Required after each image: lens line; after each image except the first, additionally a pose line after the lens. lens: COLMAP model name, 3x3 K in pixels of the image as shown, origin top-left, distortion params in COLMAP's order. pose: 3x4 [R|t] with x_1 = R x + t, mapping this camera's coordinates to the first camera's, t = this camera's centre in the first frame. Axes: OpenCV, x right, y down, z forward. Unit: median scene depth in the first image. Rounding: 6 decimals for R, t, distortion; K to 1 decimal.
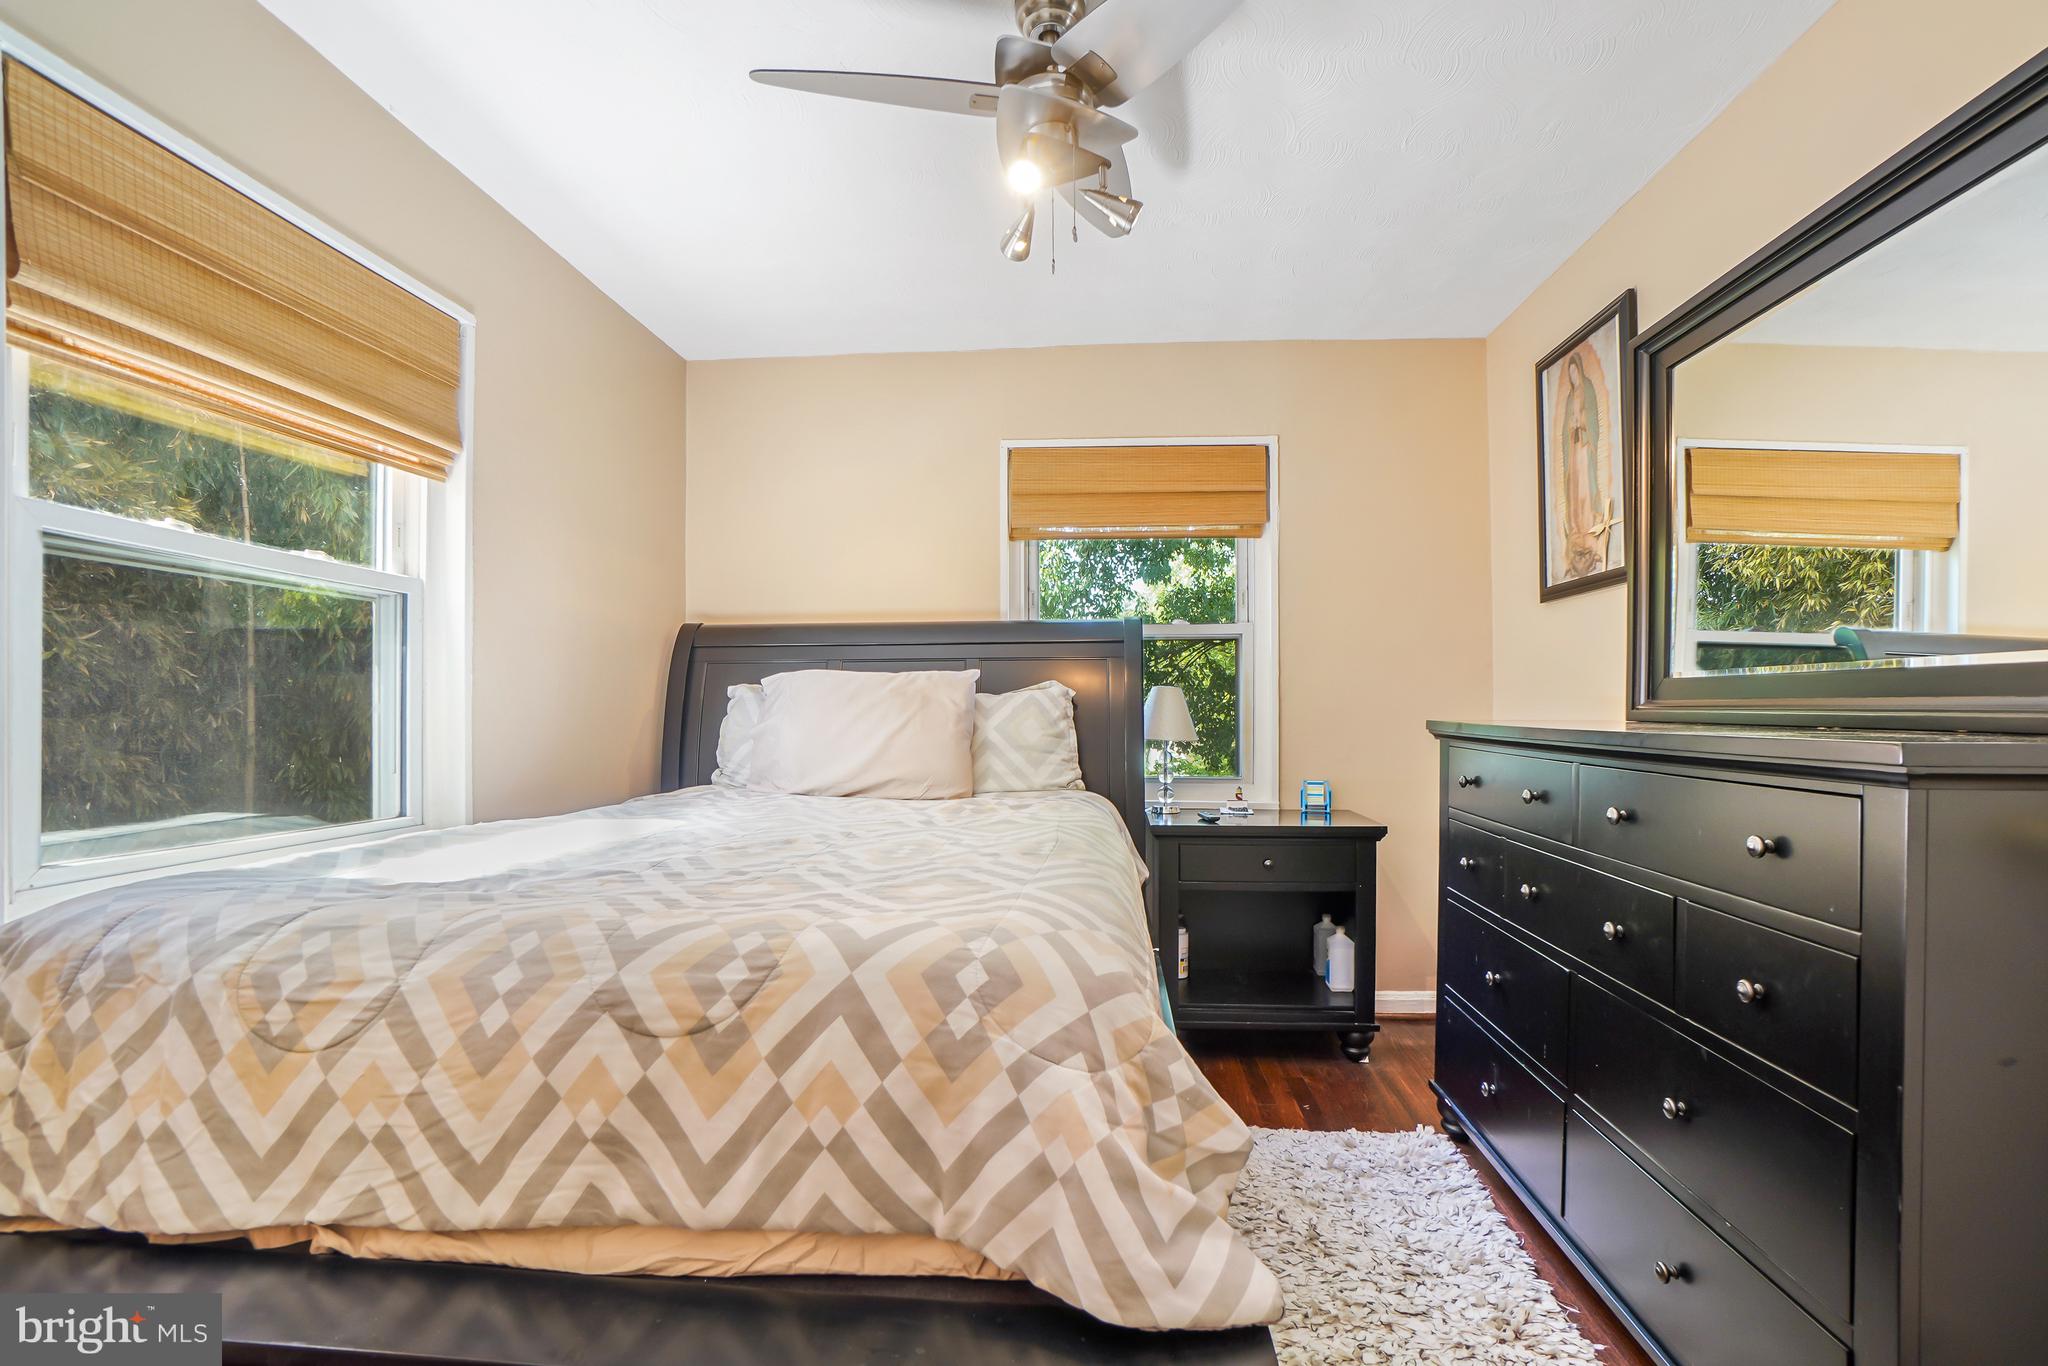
lens RADIAL K [[906.6, 0, 1030.3], [0, 906.6, 695.4], [0, 0, 1]] dist [-0.050242, 0.018101]
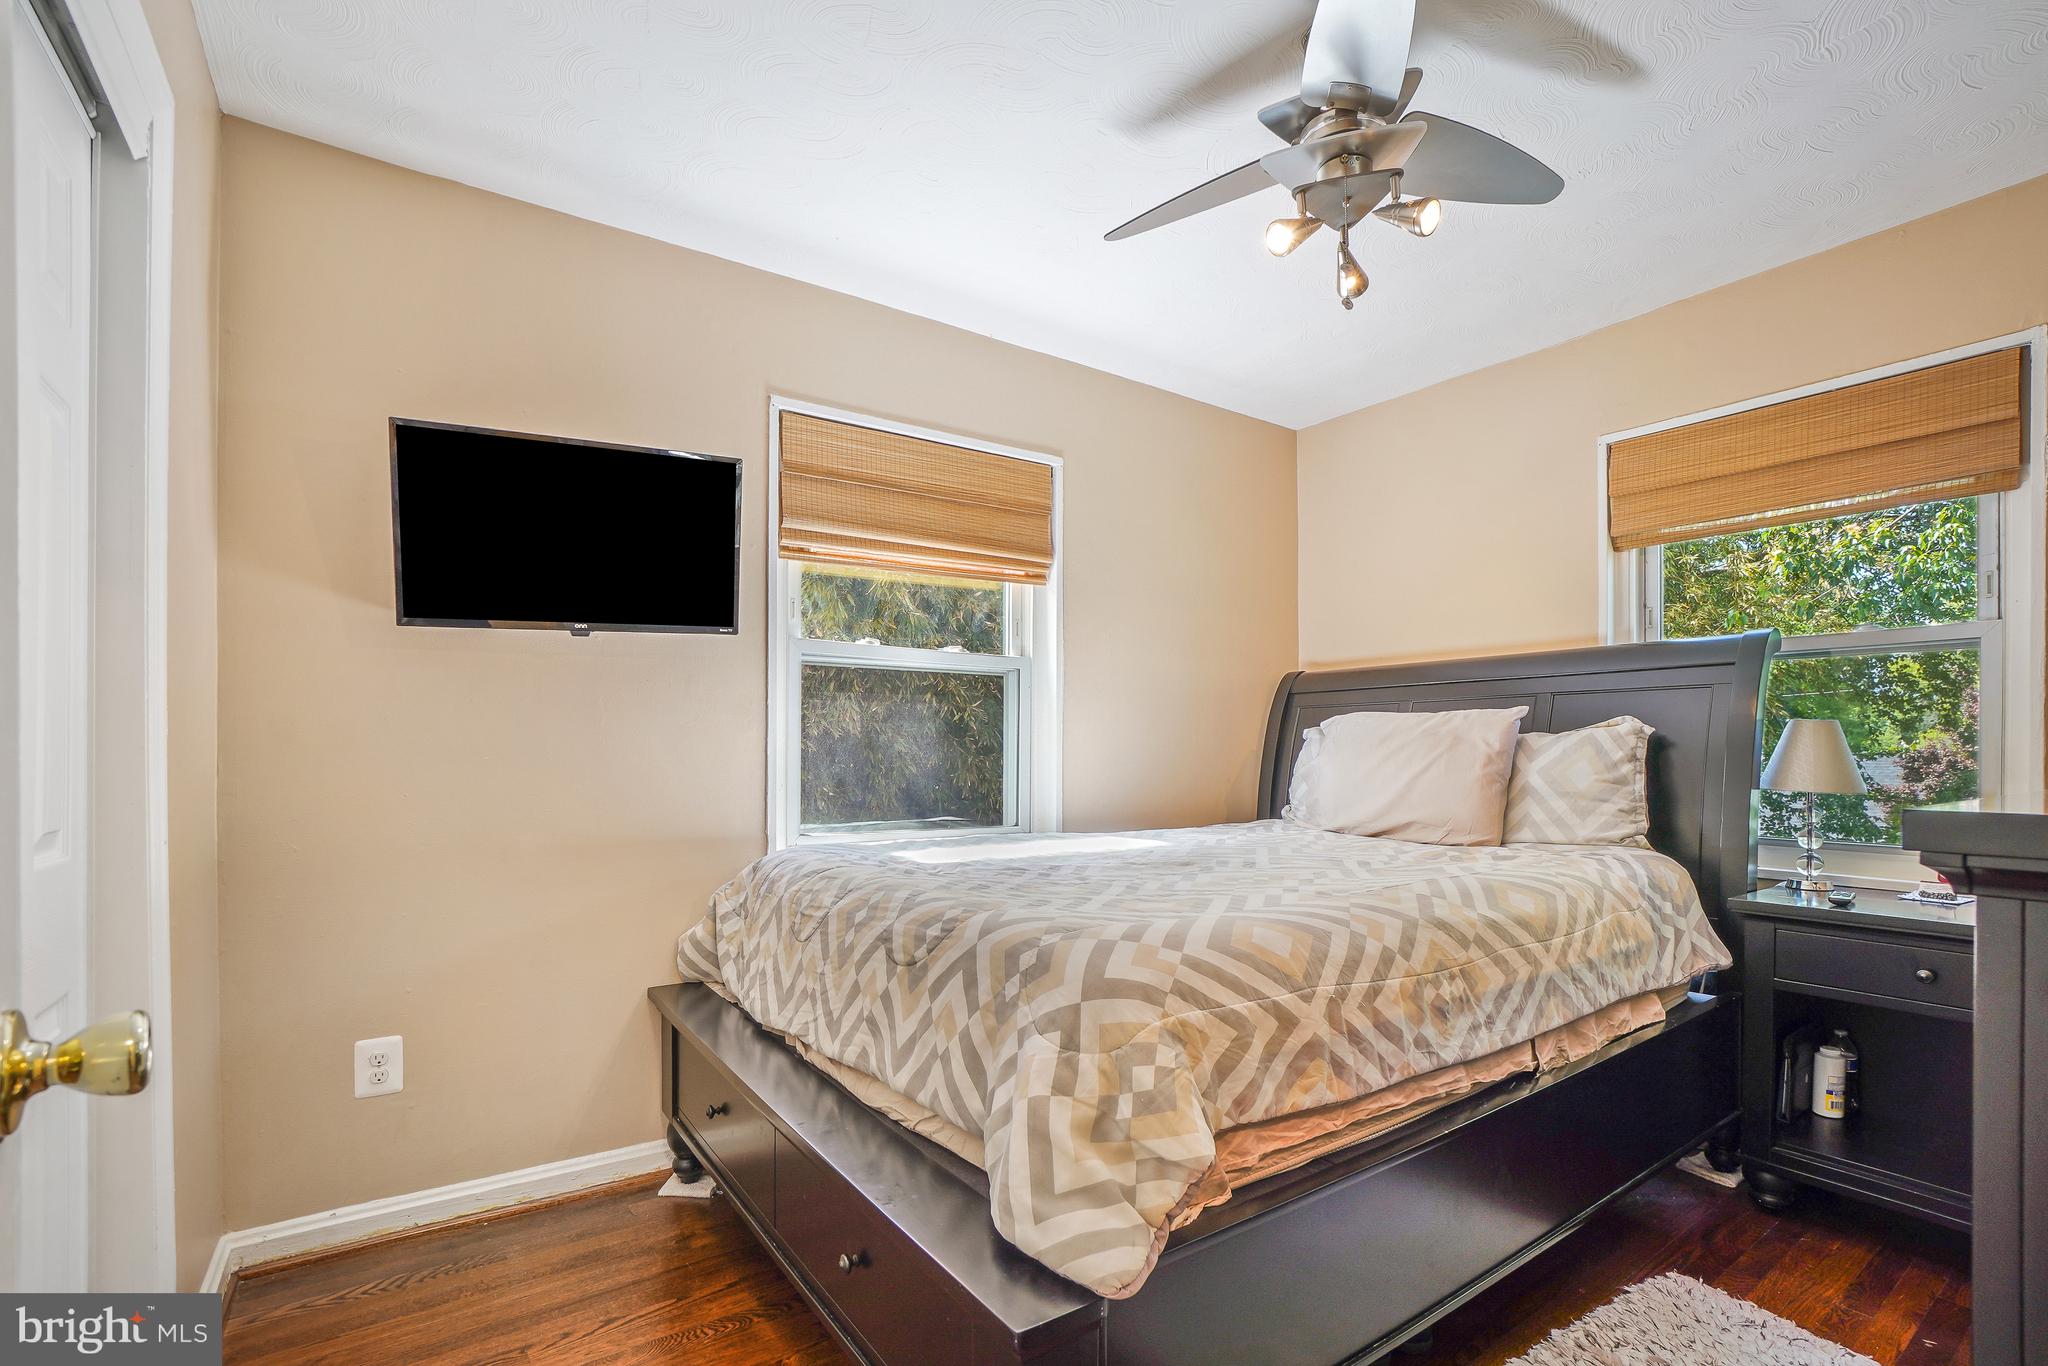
lens RADIAL K [[944.2, 0, 1099.3], [0, 944.2, 740.0], [0, 0, 1]] dist [-0.054458, 0.019343]
pose [[0.663780, -0.009386, -0.747869, 0.484316], [0.011640, 0.999930, -0.002218, 0.003143], [0.747838, -0.007233, 0.663842, 0.092459]]
